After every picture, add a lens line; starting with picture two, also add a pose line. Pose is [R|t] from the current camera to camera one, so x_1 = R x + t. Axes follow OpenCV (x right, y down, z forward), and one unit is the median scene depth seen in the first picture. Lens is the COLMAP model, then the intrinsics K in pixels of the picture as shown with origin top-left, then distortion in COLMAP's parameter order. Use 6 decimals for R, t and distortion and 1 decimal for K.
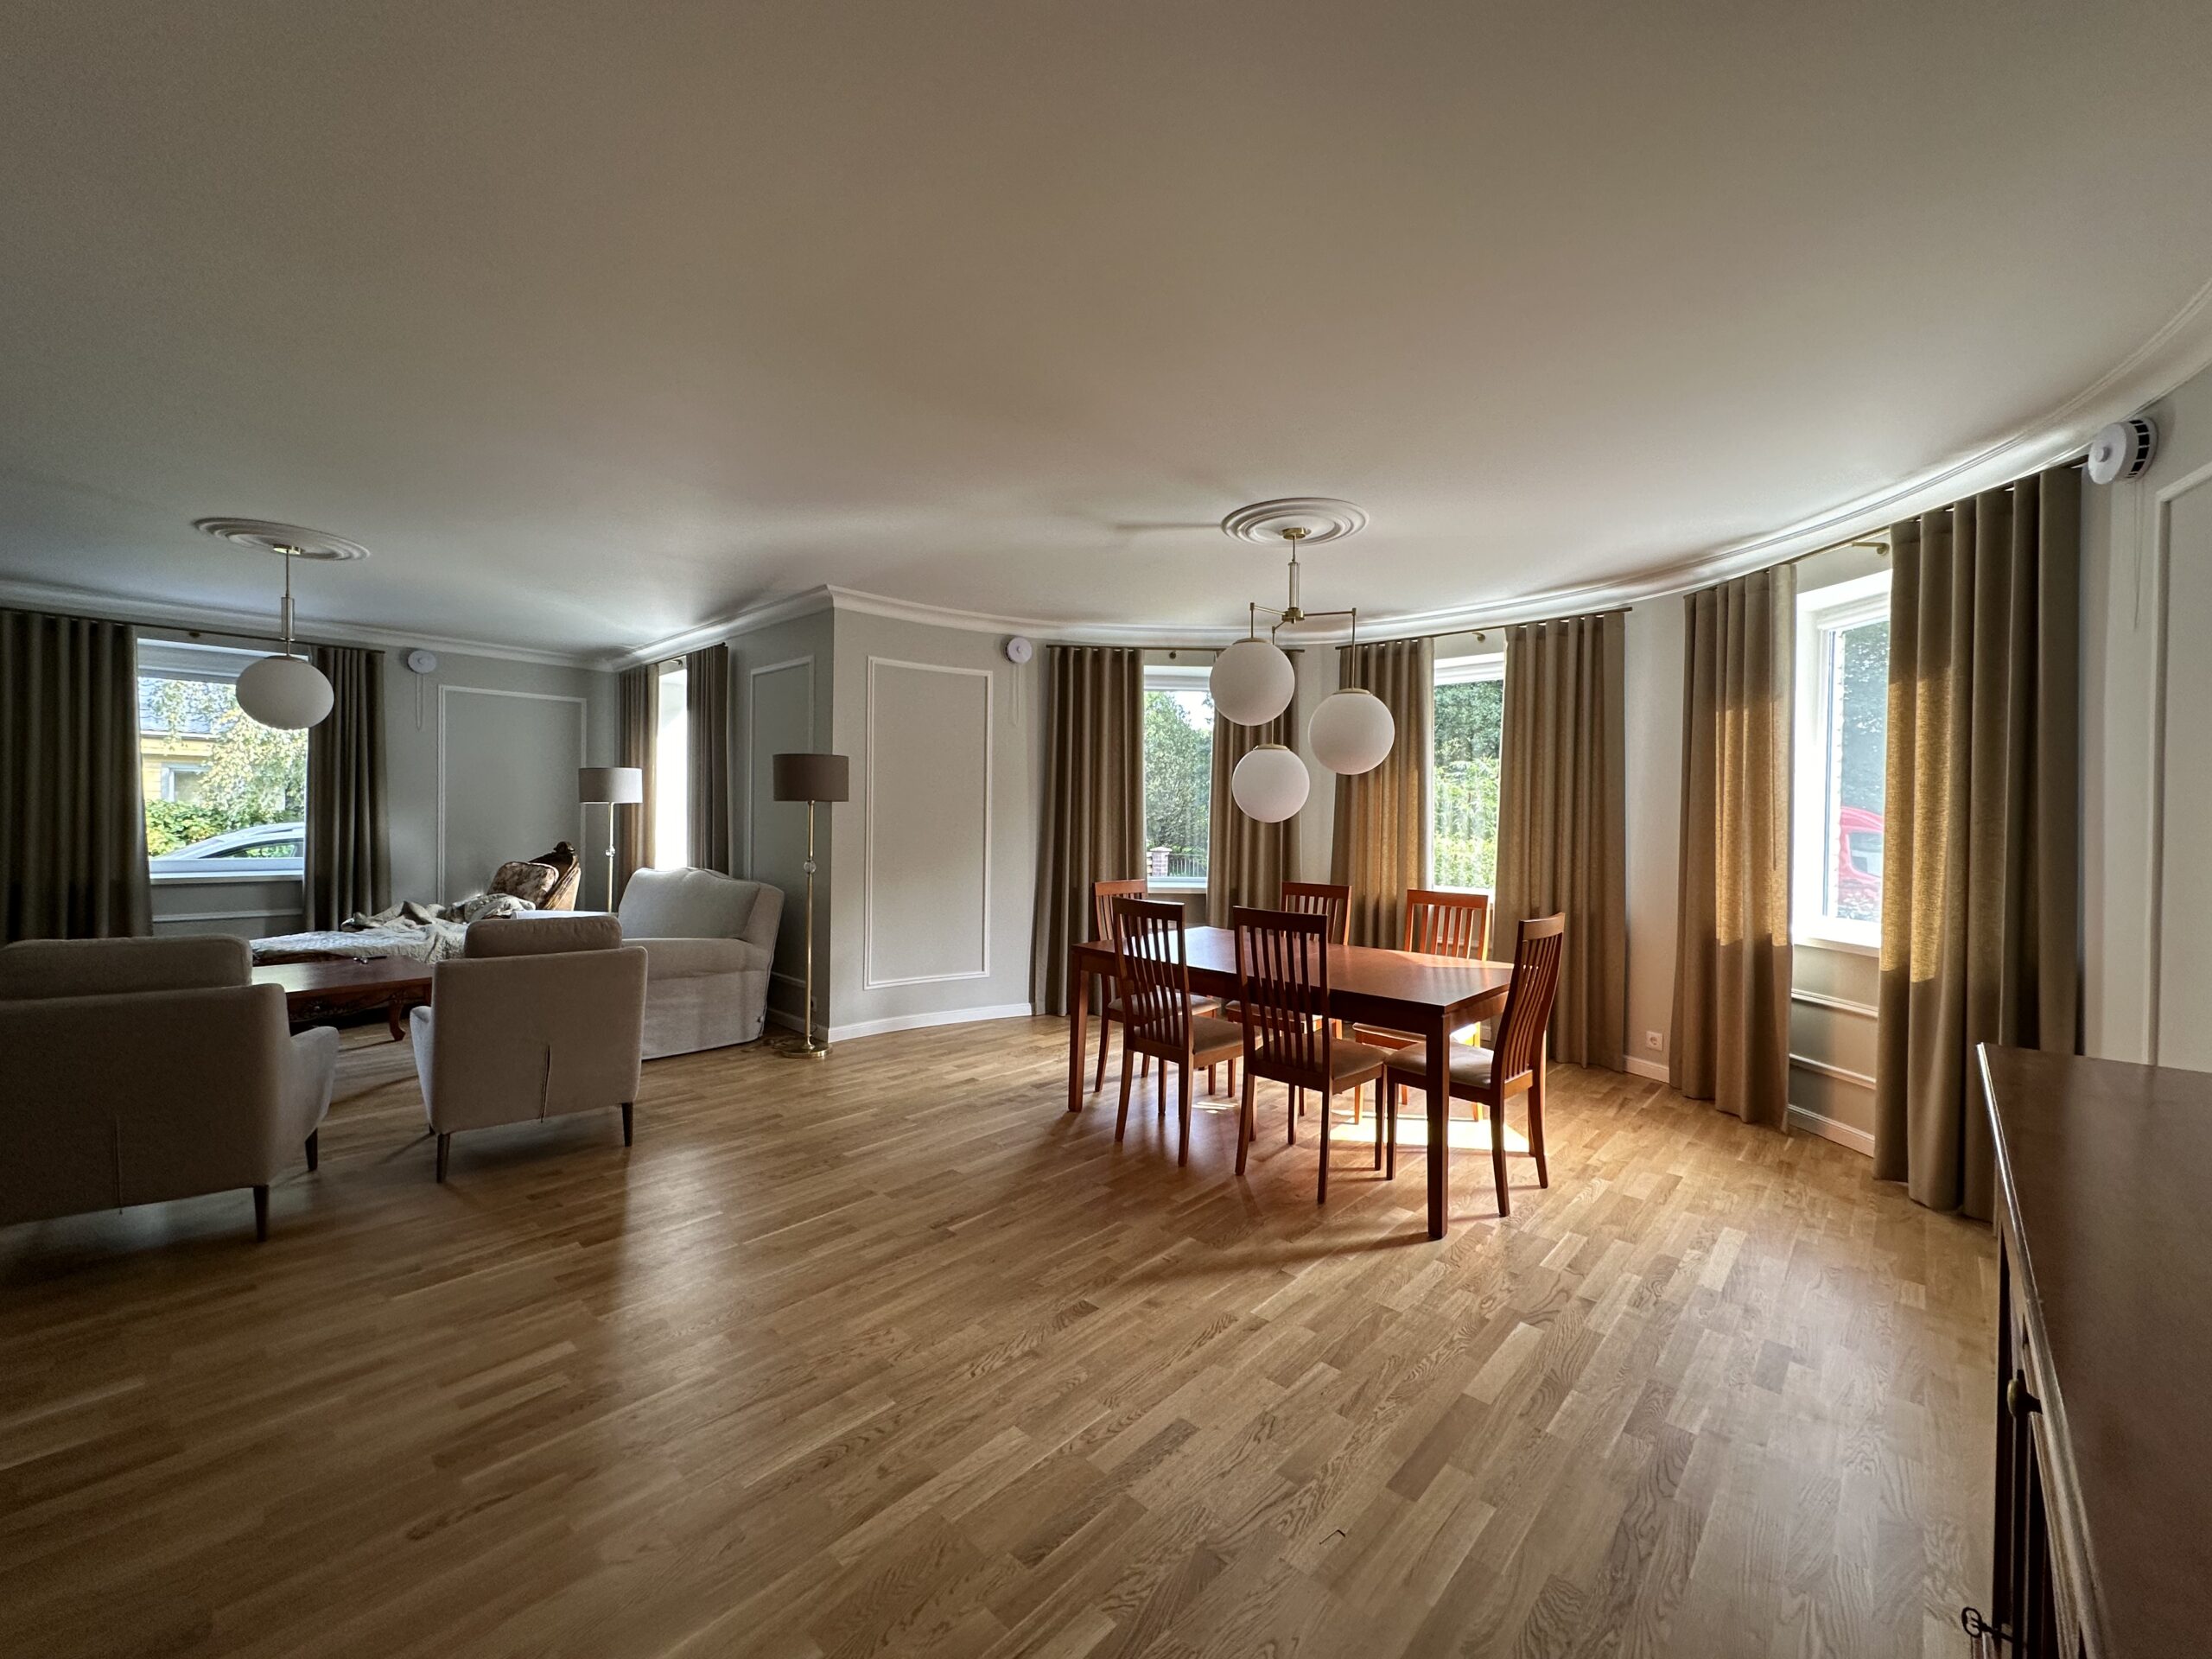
lens RADIAL K [[885.4, 0, 1106.0], [0, 885.4, 829.5], [0, 0, 1]] dist [0.001473, 0.000342]
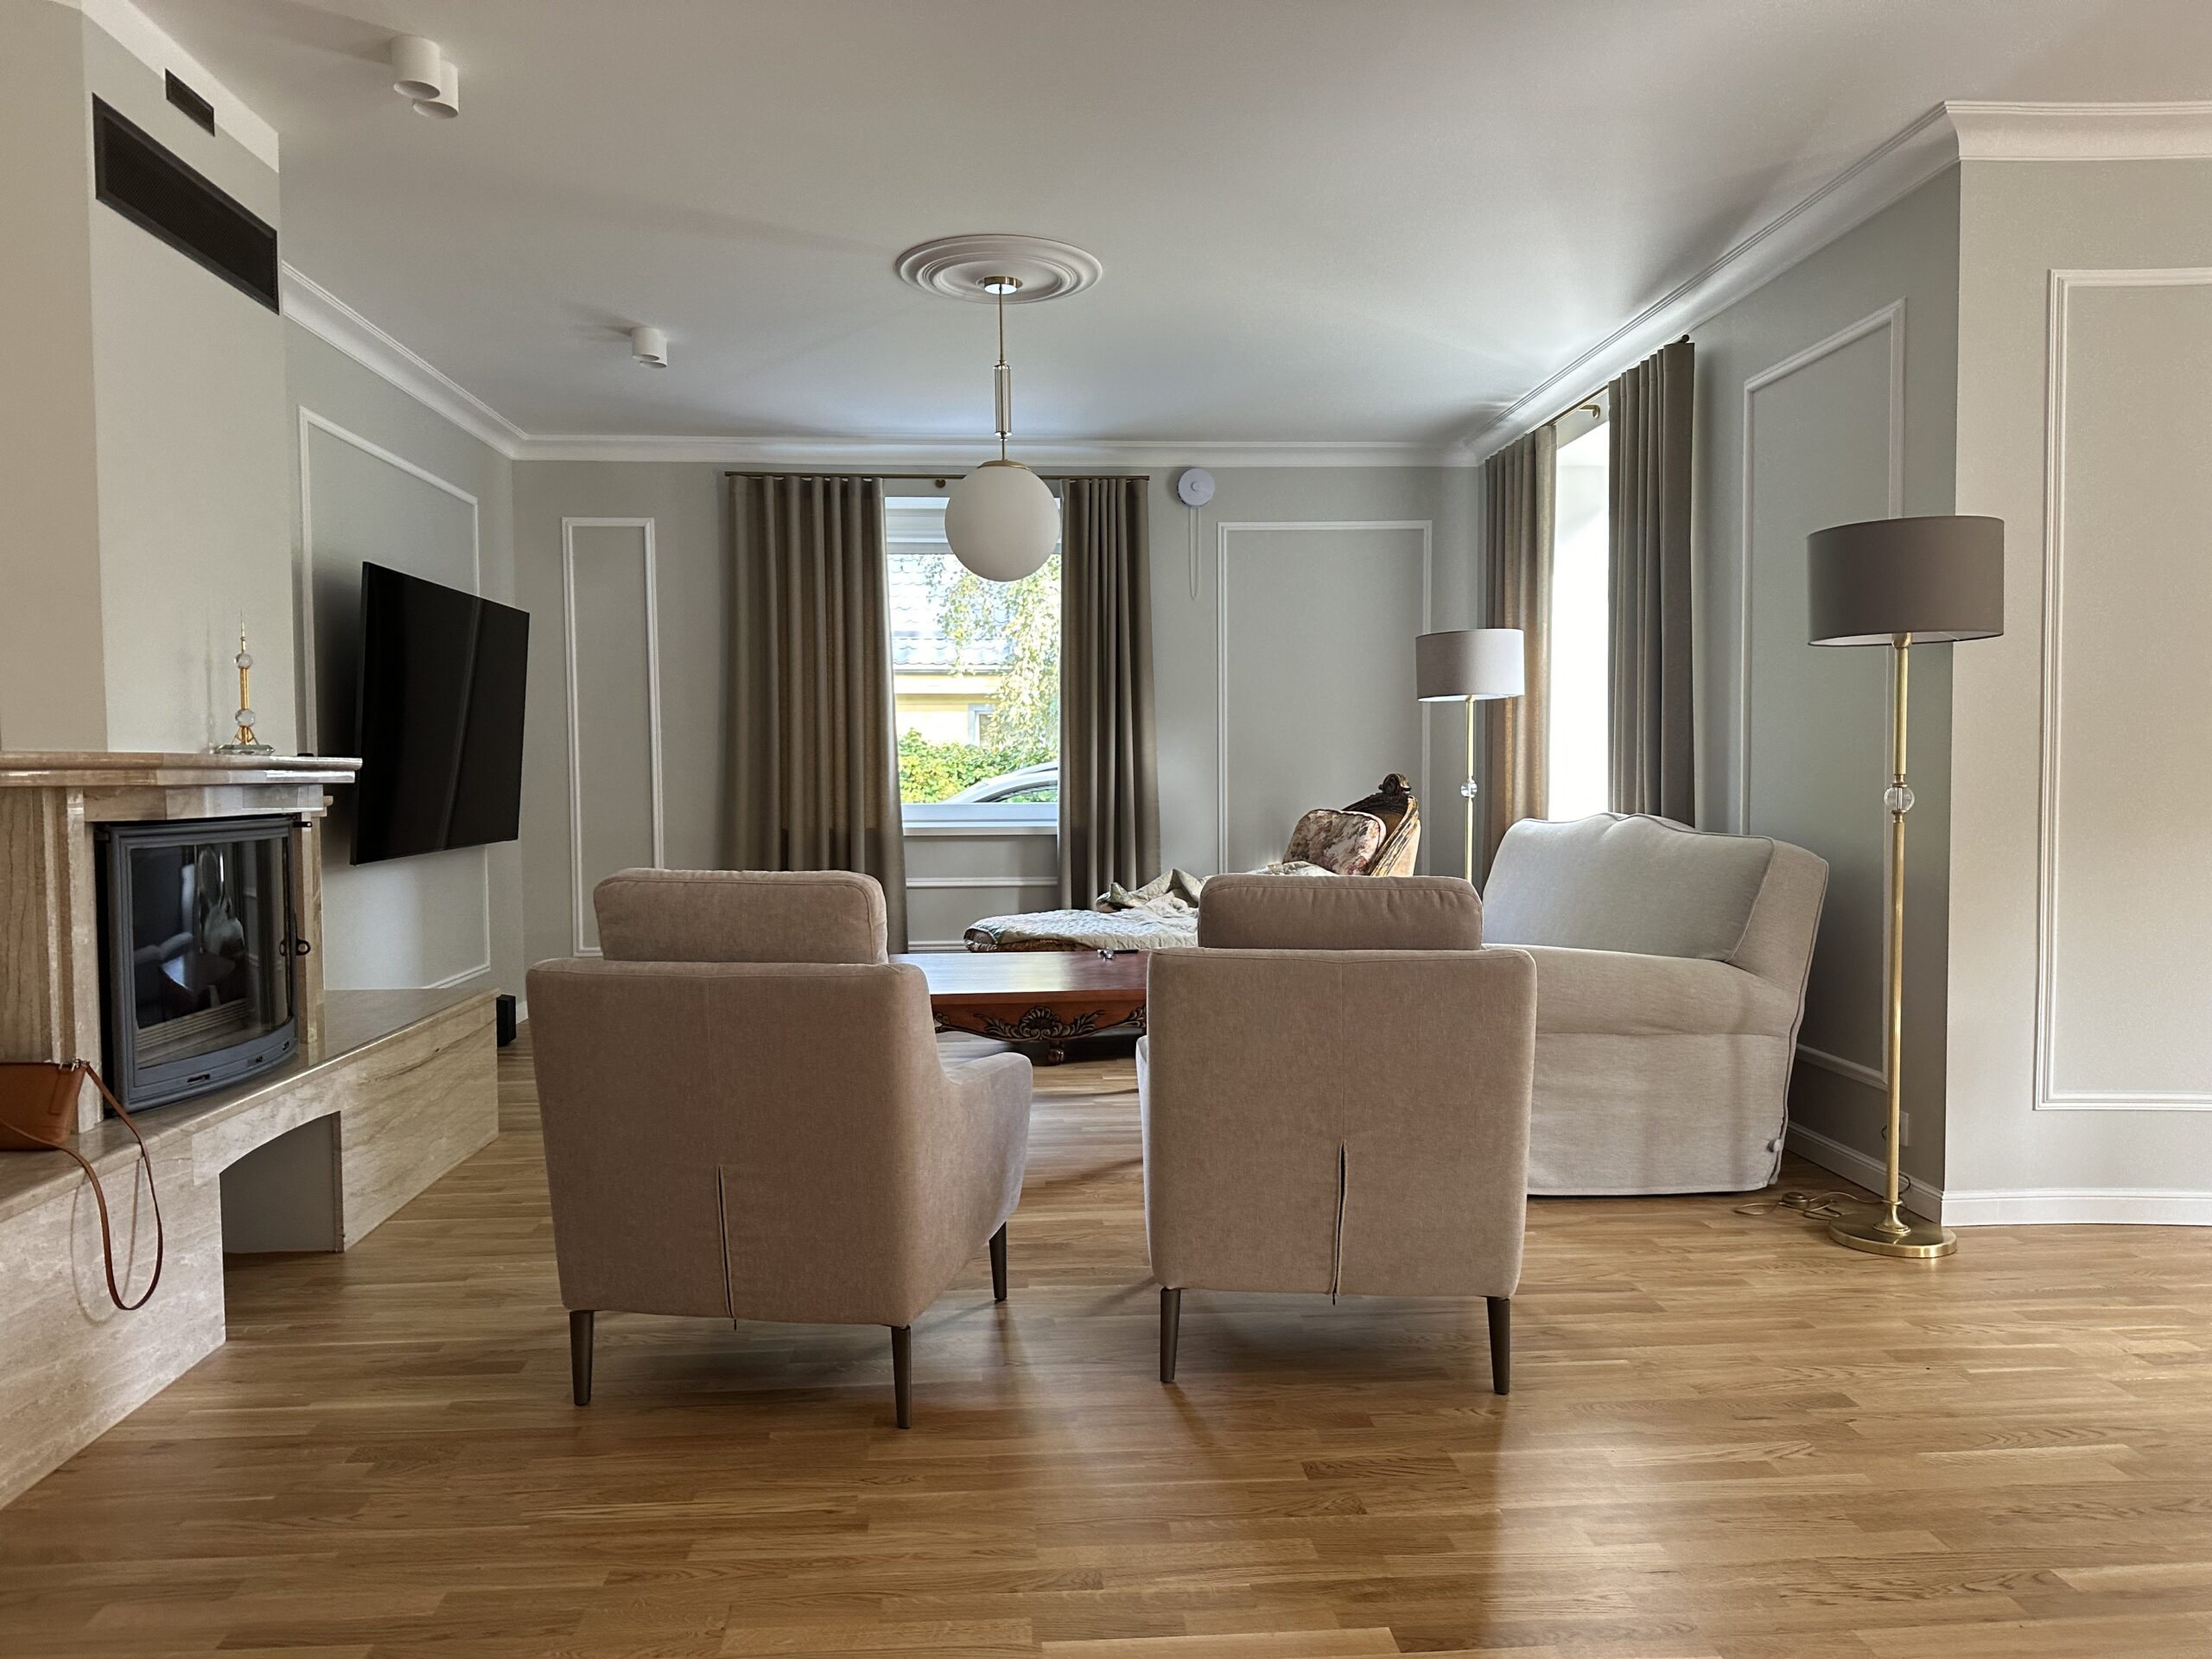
lens RADIAL K [[1539.6, 0, 1080.1], [0, 1539.6, 833.2], [0, 0, 1]] dist [0.096183, -0.143040]
pose [[0.723863, 0.008088, -0.689897, -0.147982], [0.009041, 0.999734, 0.021206, 0.053860], [0.689885, -0.021588, 0.723597, 0.282223]]
